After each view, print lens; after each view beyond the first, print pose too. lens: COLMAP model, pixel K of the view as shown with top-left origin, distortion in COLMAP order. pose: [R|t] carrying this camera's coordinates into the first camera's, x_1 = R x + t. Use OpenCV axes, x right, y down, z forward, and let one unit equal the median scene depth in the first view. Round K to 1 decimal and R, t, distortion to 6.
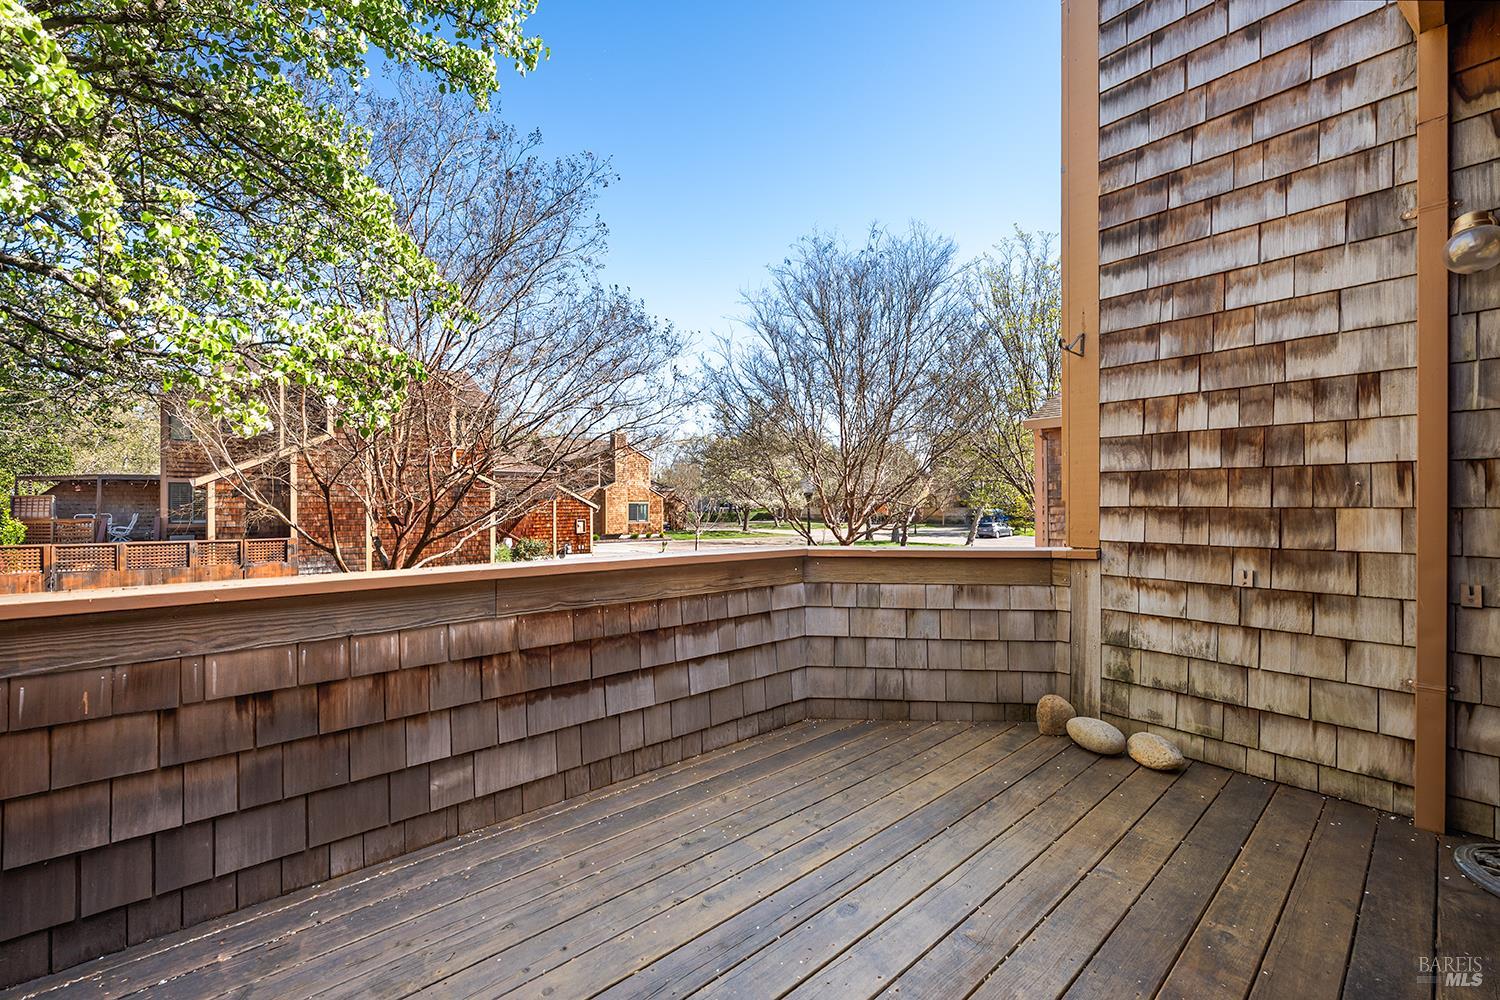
lens RADIAL K [[608.6, 0, 756.9], [0, 608.6, 505.7], [0, 0, 1]] dist [-0.013222, 0.002119]
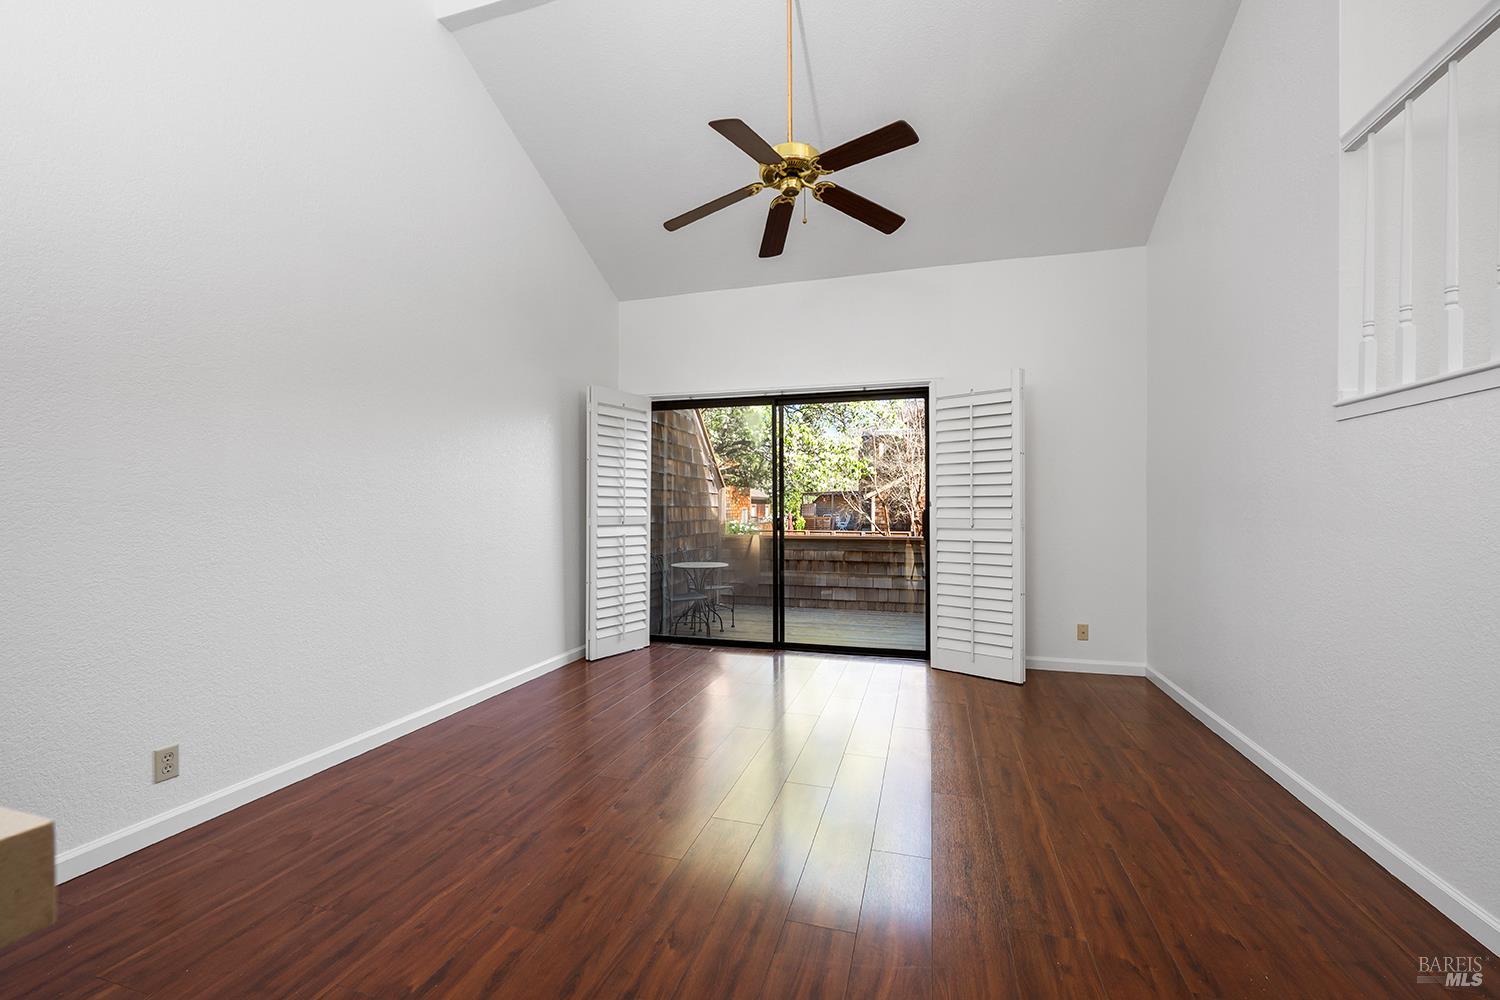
lens RADIAL K [[608.6, 0, 752.5], [0, 608.6, 509.6], [0, 0, 1]] dist [-0.013222, 0.002119]
pose [[0.545399, 0.006201, -0.838154, 1.639929], [-0.004294, 0.999980, 0.004604, -0.047084], [0.838166, 0.001088, 0.545415, -0.975961]]
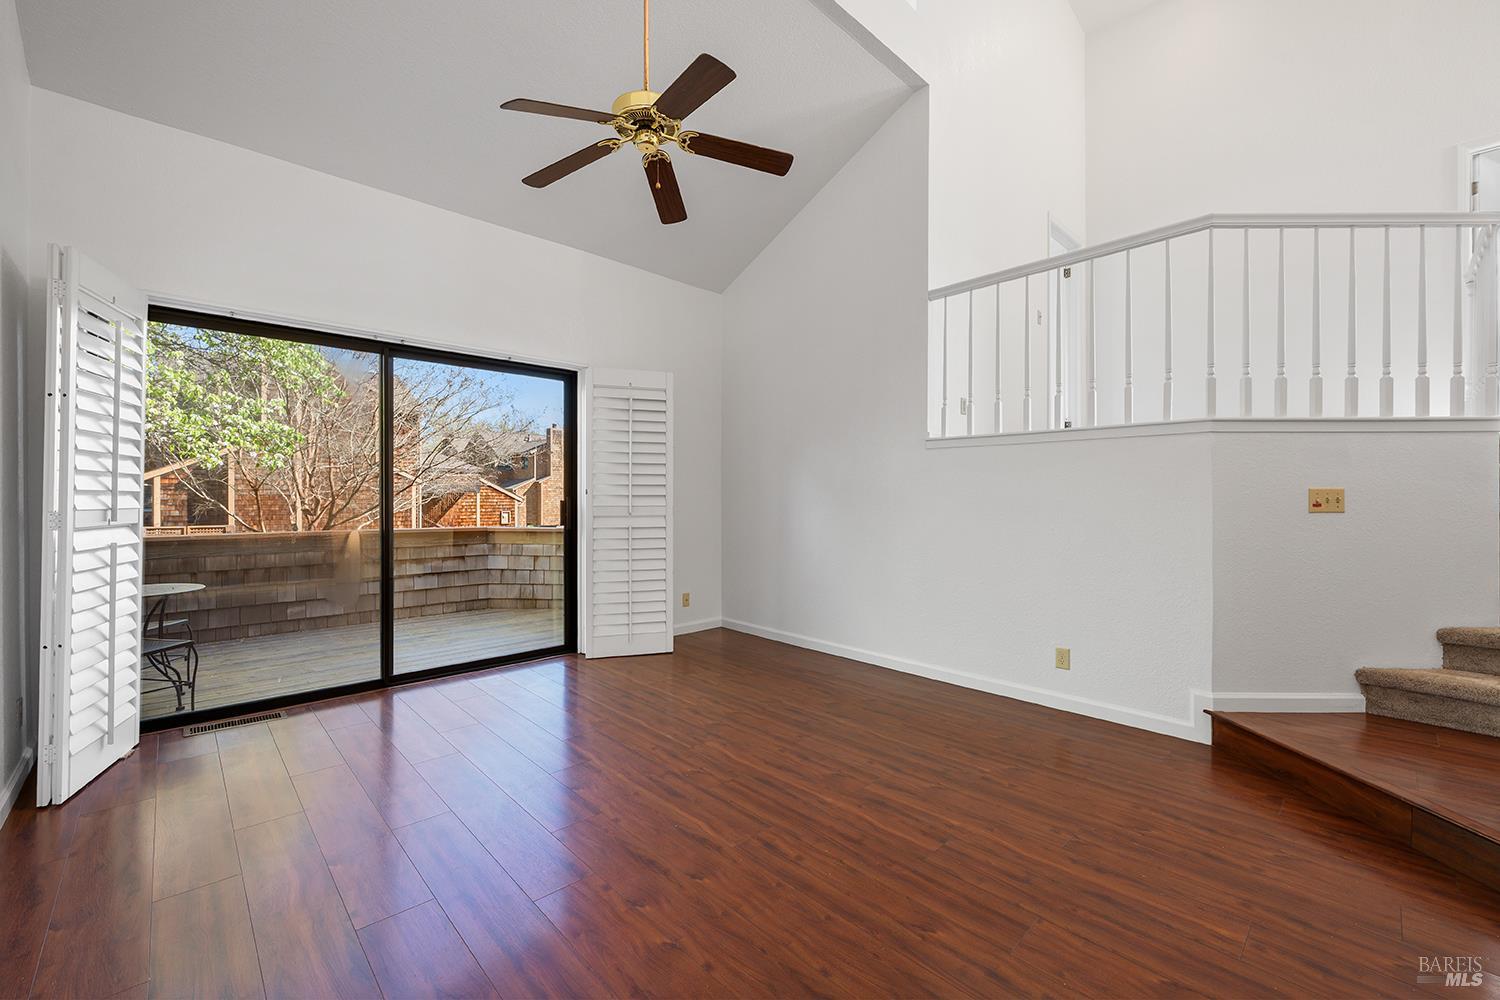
lens RADIAL K [[608.6, 0, 753.5], [0, 608.6, 504.9], [0, 0, 1]] dist [-0.013222, 0.002119]
pose [[0.998070, 0.008358, 0.061540, 0.954788], [-0.009044, 0.999900, 0.010874, -0.044178], [-0.061442, -0.011409, 0.998045, -1.269980]]
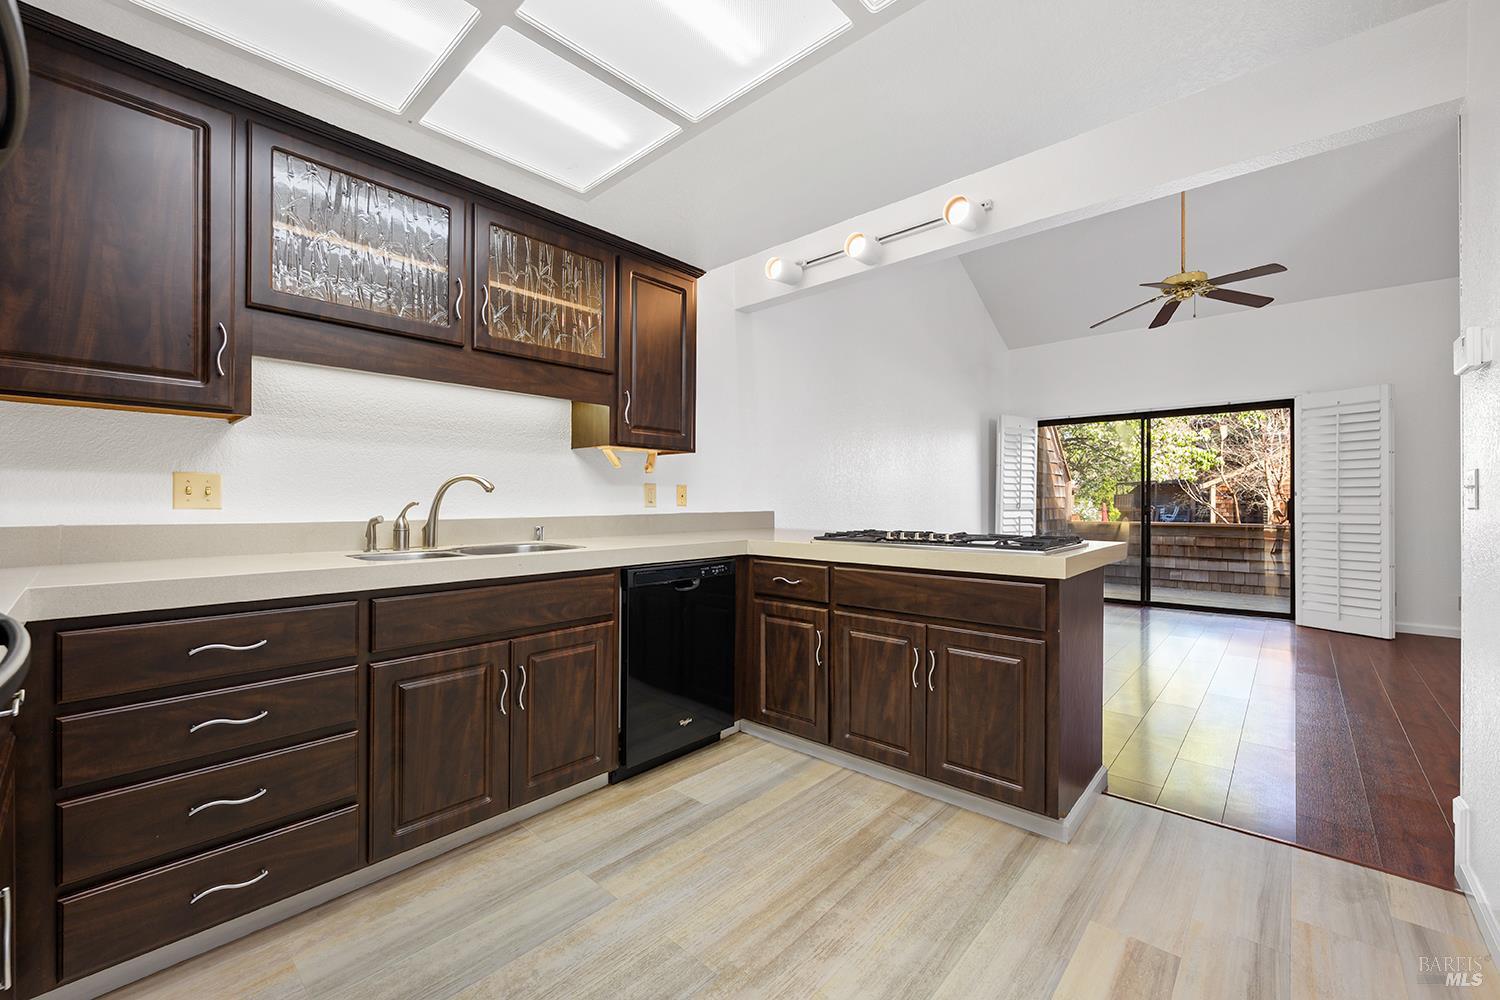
lens RADIAL K [[608.6, 0, 742.8], [0, 608.6, 506.2], [0, 0, 1]] dist [-0.013222, 0.002119]
pose [[0.119092, 0.013038, -0.992798, 2.244081], [0.000530, 0.999913, 0.013195, -0.043251], [0.992883, -0.002097, 0.119074, -1.680187]]
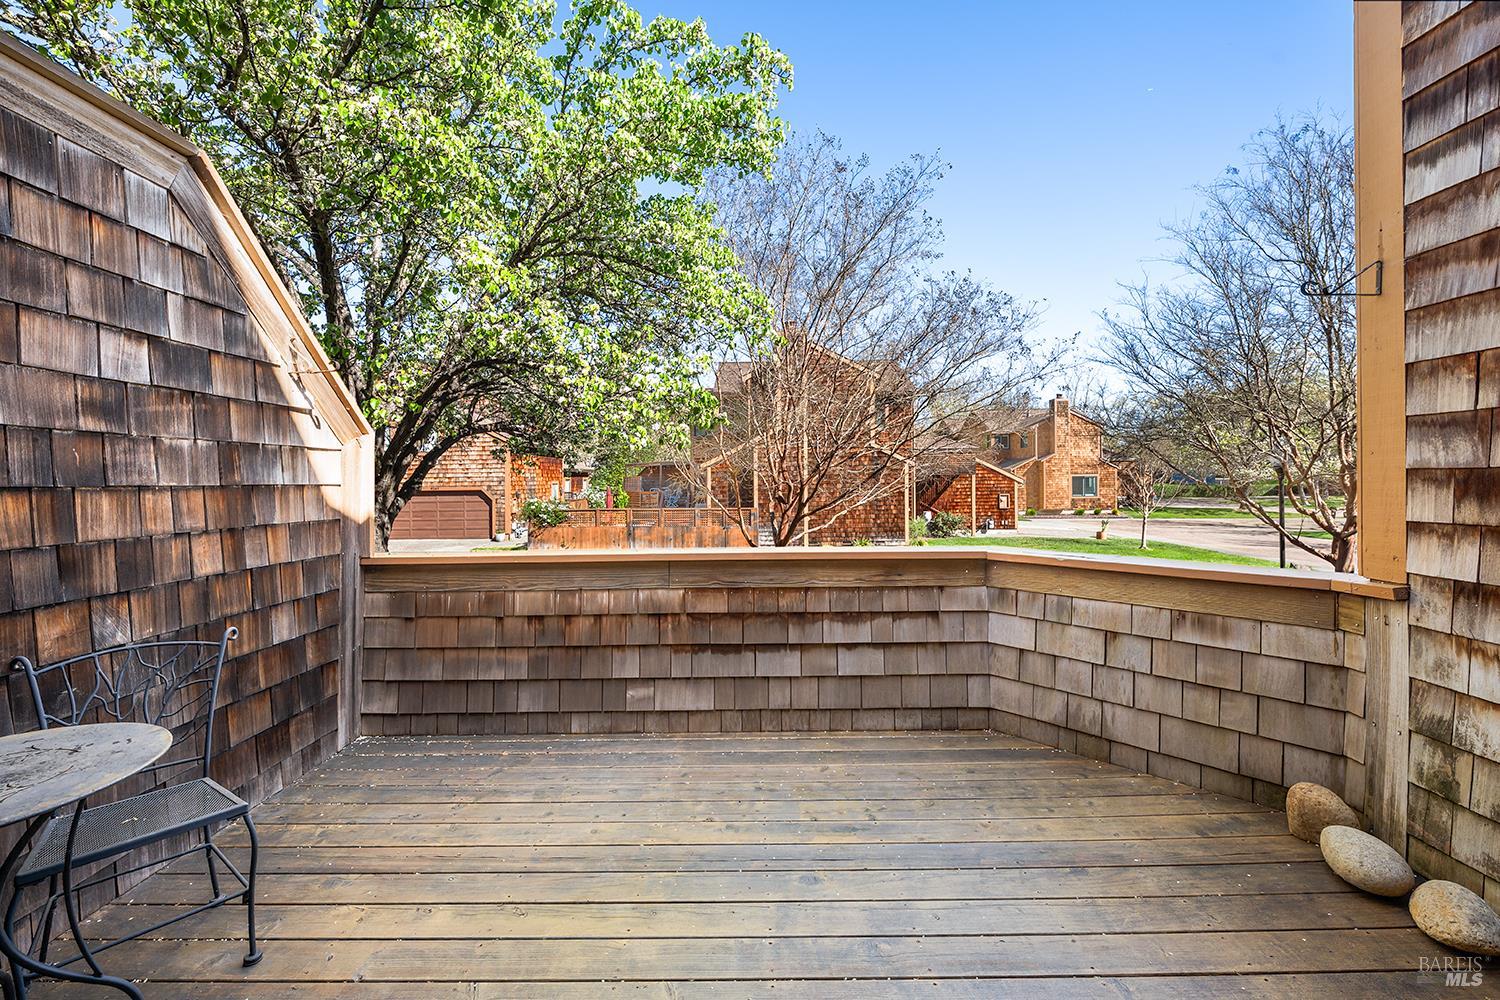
lens RADIAL K [[608.6, 0, 750.4], [0, 608.6, 480.5], [0, 0, 1]] dist [-0.013222, 0.002119]
pose [[0.752899, -0.002329, -0.658131, 0.470265], [0.005659, 0.999980, 0.002935, -0.049775], [0.658111, -0.005934, 0.752897, 0.043428]]
